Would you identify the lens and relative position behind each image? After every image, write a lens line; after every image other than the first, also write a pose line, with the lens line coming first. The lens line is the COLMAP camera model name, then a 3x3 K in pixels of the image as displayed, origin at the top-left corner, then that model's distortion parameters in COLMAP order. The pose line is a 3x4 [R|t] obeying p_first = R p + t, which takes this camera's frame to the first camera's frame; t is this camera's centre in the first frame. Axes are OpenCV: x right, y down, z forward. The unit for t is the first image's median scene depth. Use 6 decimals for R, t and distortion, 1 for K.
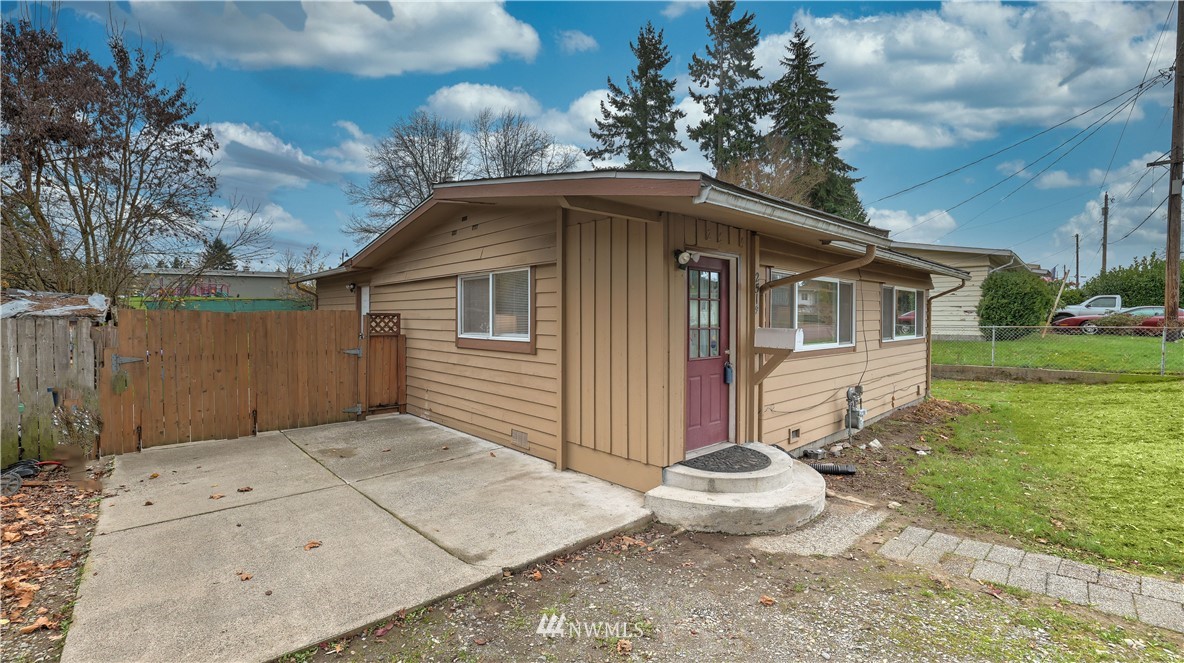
lens RADIAL K [[512.9, 0, 582.8], [0, 512.9, 325.7], [0, 0, 1]] dist [-0.038756, 0.012144]
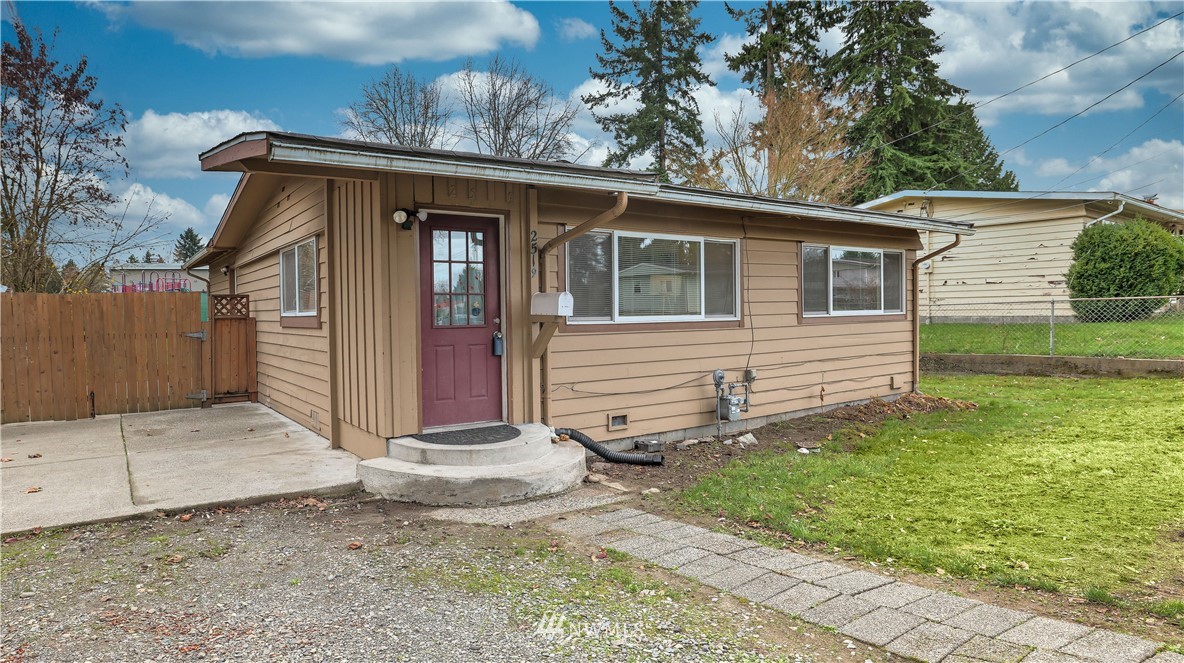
lens RADIAL K [[696.5, 0, 590.2], [0, 696.5, 335.3], [0, 0, 1]] dist [-0.028702, 0.009261]
pose [[0.981630, -0.013618, -0.190309, 0.538451], [0.014341, 0.999894, 0.002419, 0.061179], [0.190256, -0.005103, 0.981721, -0.134850]]
